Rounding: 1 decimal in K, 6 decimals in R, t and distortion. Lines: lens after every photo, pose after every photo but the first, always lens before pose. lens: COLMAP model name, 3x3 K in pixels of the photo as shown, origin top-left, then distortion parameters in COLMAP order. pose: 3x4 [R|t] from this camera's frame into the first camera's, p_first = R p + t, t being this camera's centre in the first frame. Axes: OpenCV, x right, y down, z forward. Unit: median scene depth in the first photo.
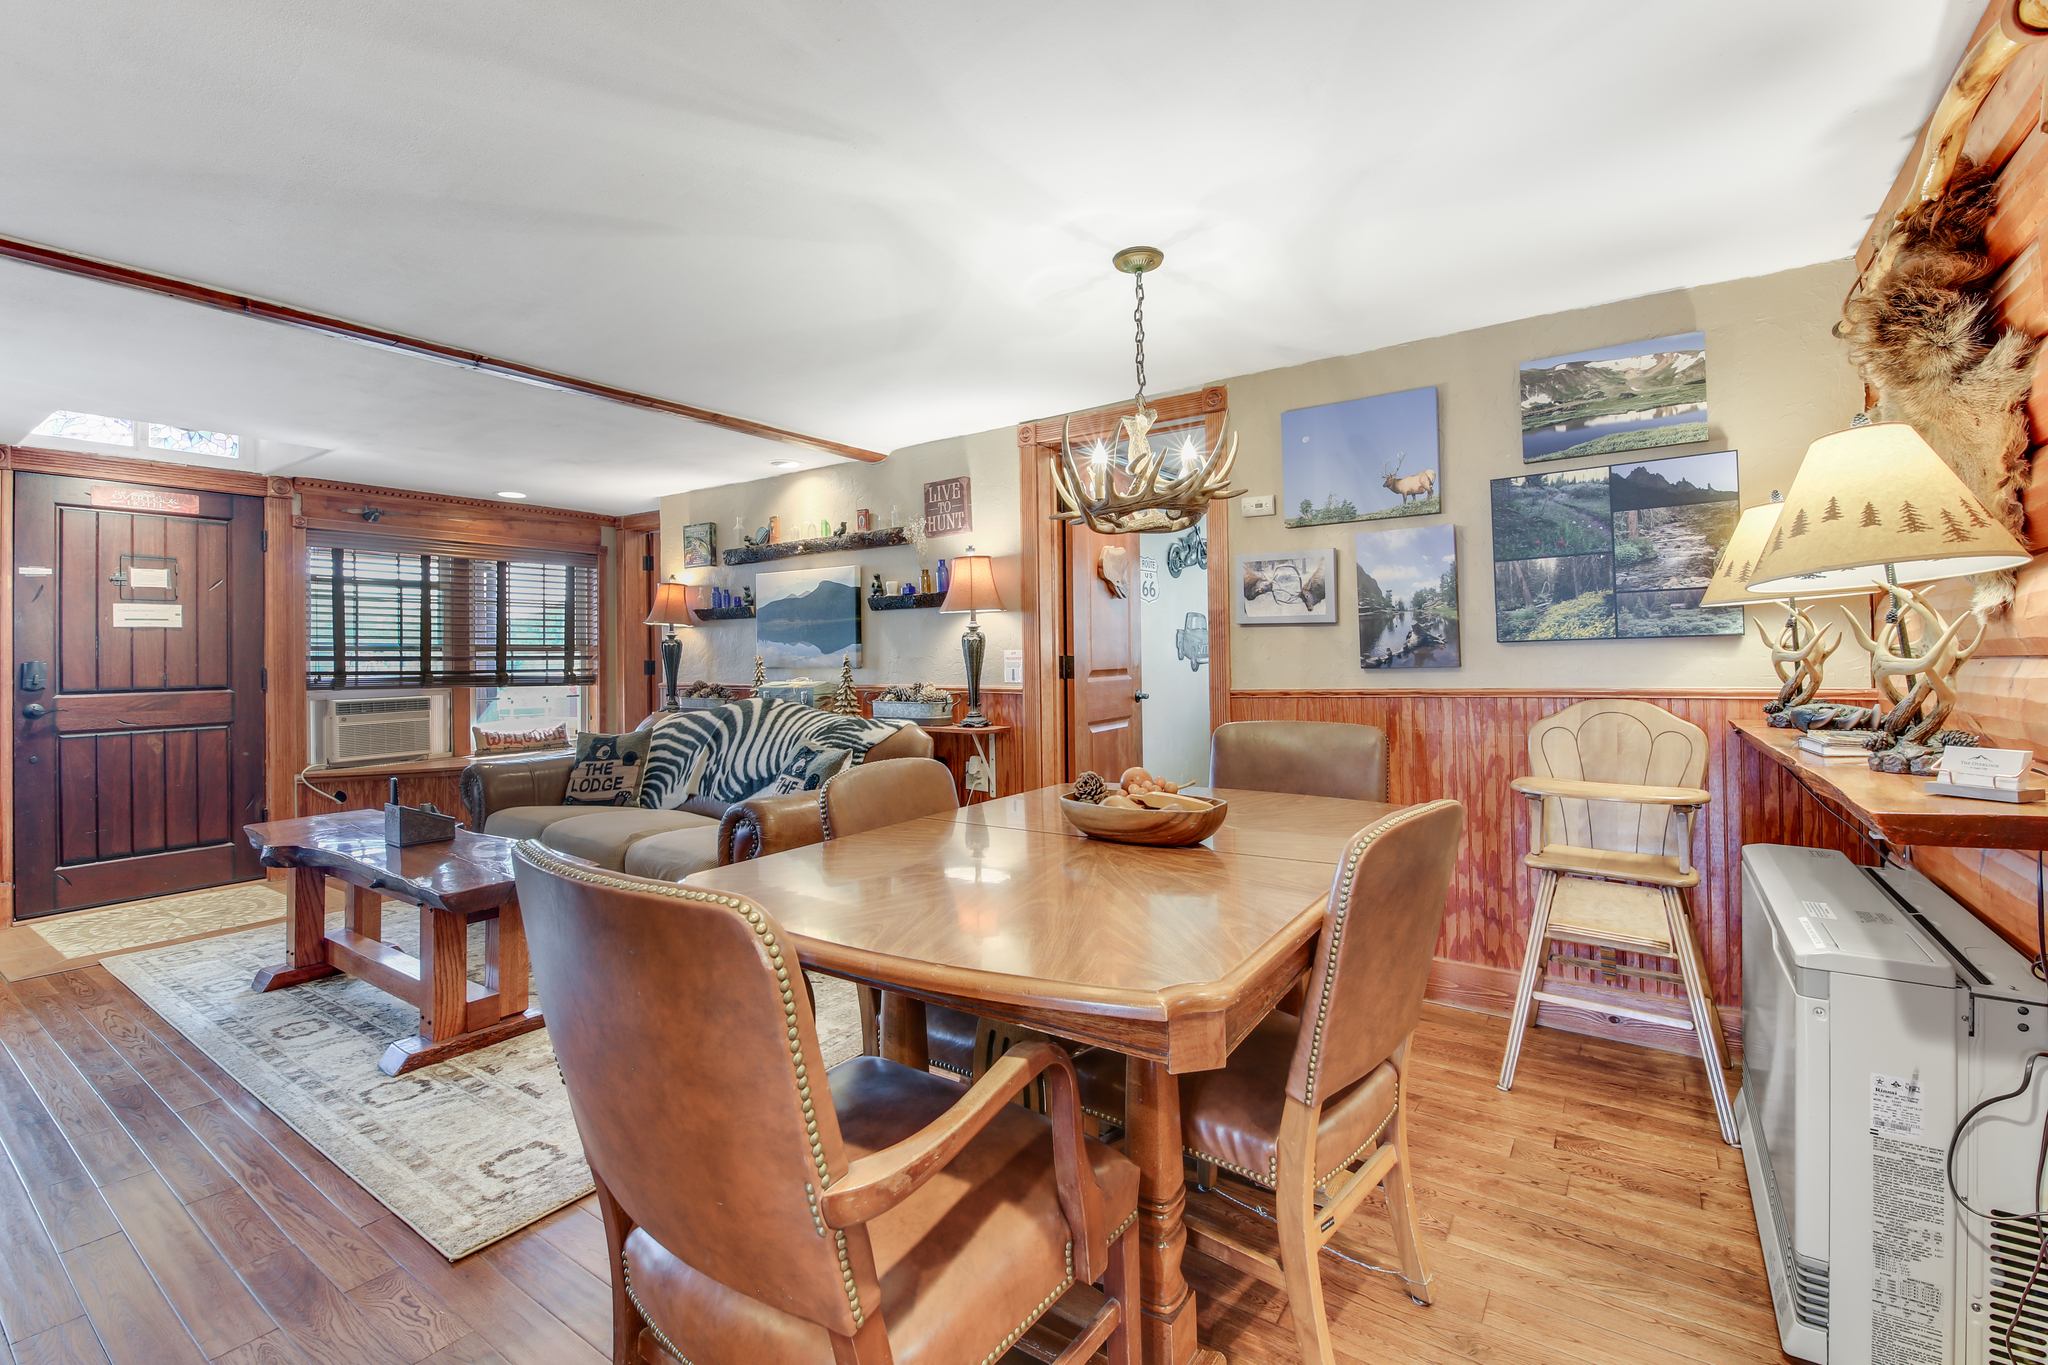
lens RADIAL K [[881.3, 0, 1039.0], [0, 881.3, 645.1], [0, 0, 1]] dist [0.002147, -0.007771]
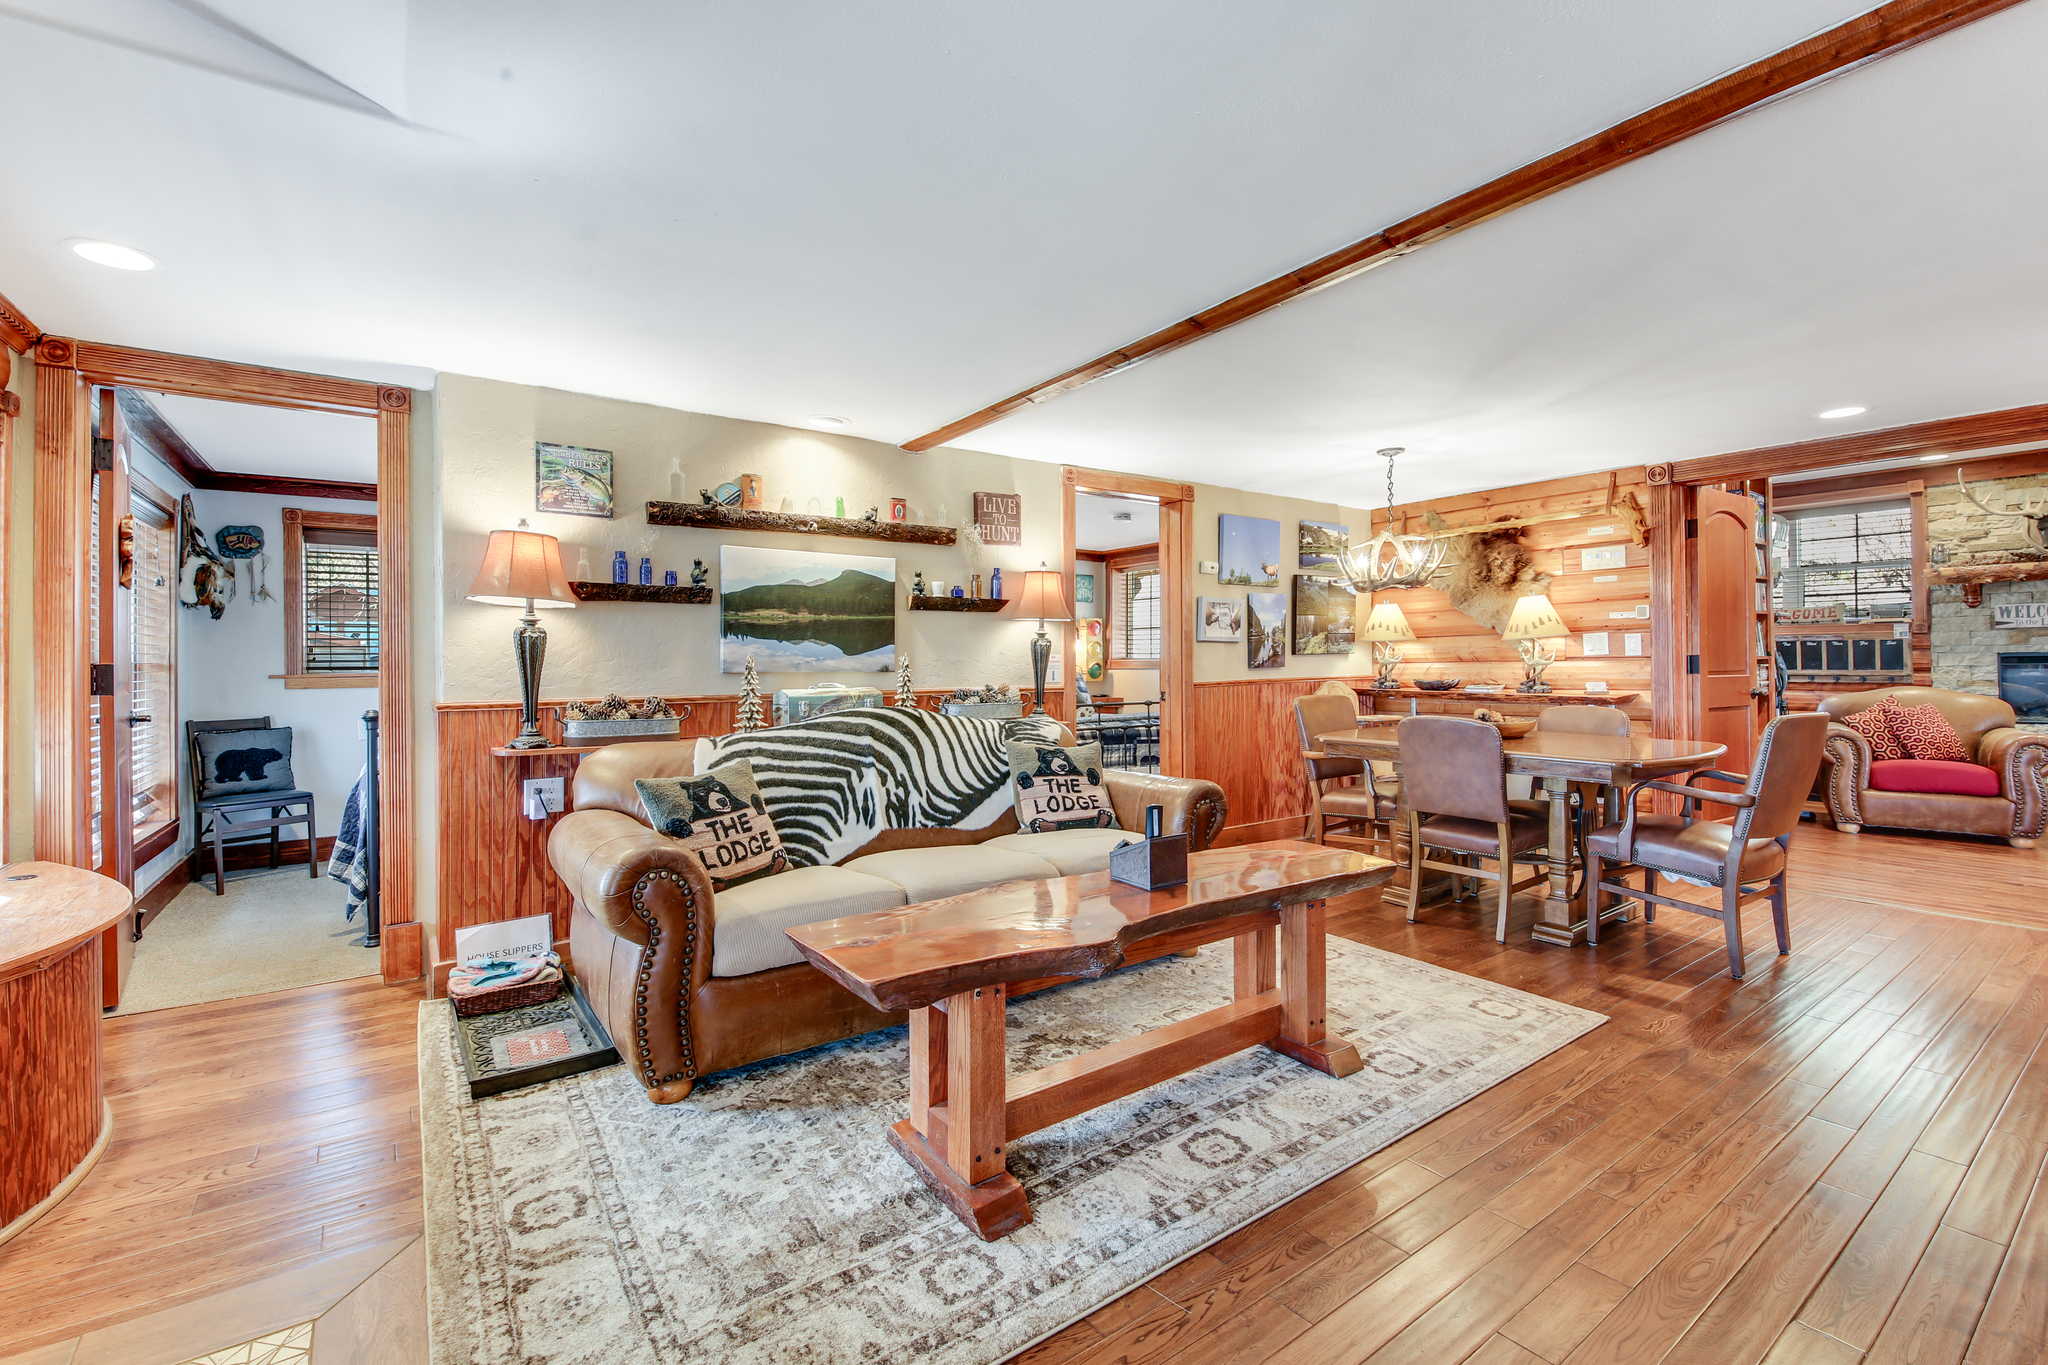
lens RADIAL K [[881.3, 0, 1009.2], [0, 881.3, 652.8], [0, 0, 1]] dist [0.002147, -0.007771]
pose [[0.353535, 0.020106, 0.935205, -1.125657], [-0.009911, 0.999793, -0.017748, 0.024151], [-0.935369, -0.002994, 0.353661, 0.630700]]
